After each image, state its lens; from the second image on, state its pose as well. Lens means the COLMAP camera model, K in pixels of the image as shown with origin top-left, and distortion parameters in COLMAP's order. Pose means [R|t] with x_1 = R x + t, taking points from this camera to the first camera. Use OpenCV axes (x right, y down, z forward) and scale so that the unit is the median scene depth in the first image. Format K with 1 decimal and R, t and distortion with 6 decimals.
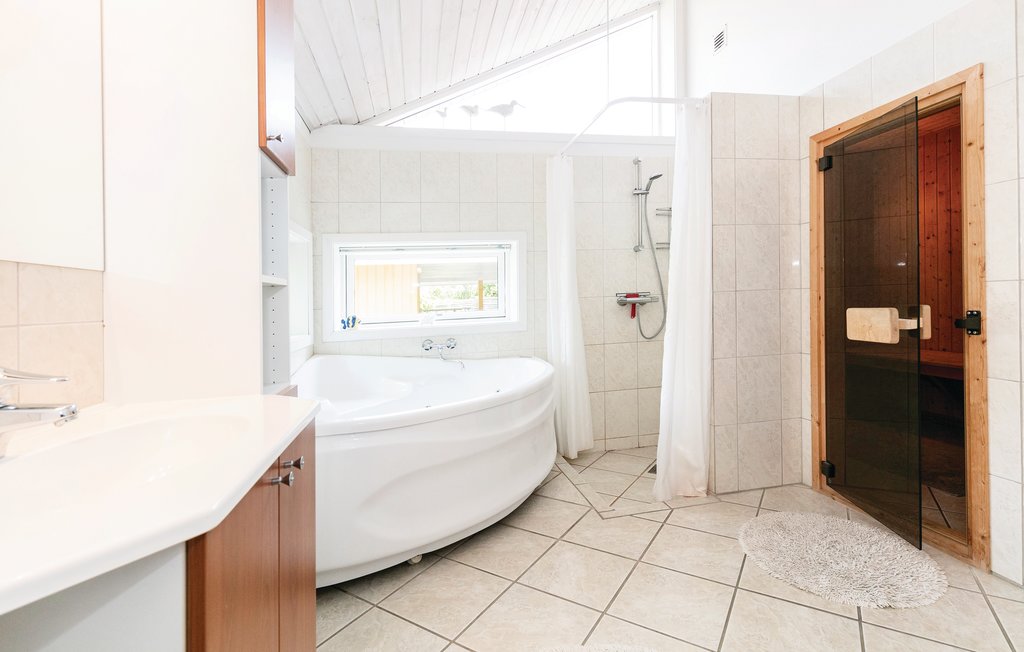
lens RADIAL K [[465.0, 0, 513.6], [0, 465.0, 326.5], [0, 0, 1]] dist [0.009279, 0.001222]
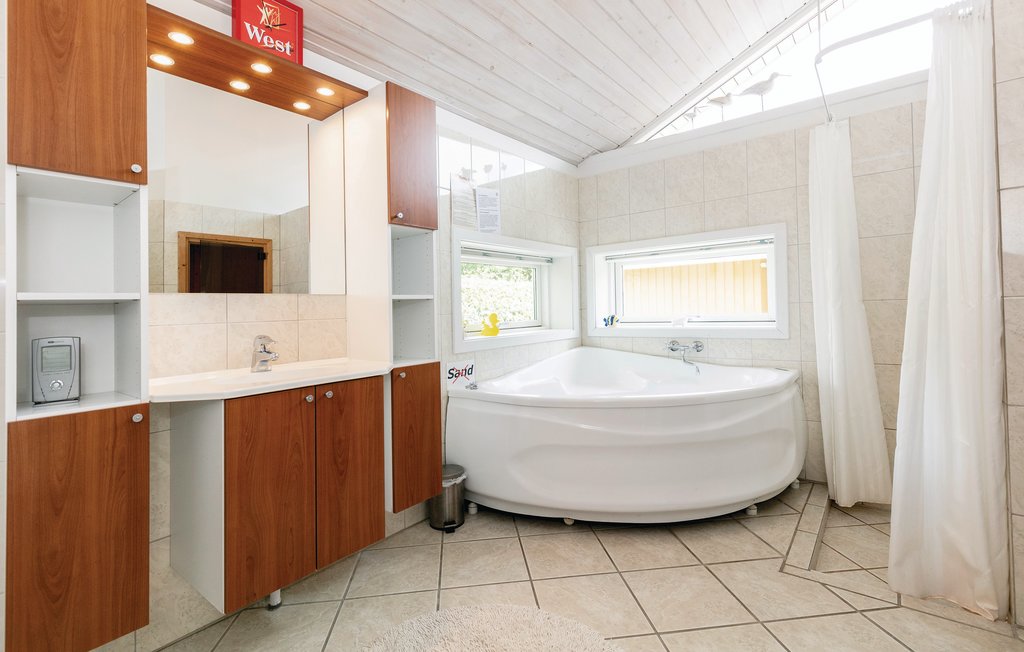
lens RADIAL K [[465.0, 0, 516.0], [0, 465.0, 324.1], [0, 0, 1]] dist [0.009279, 0.001222]
pose [[0.643605, 0.044845, -0.764043, 0.385822], [-0.038656, 0.998913, 0.026068, -0.022011], [0.764381, 0.012757, 0.644638, 0.077074]]
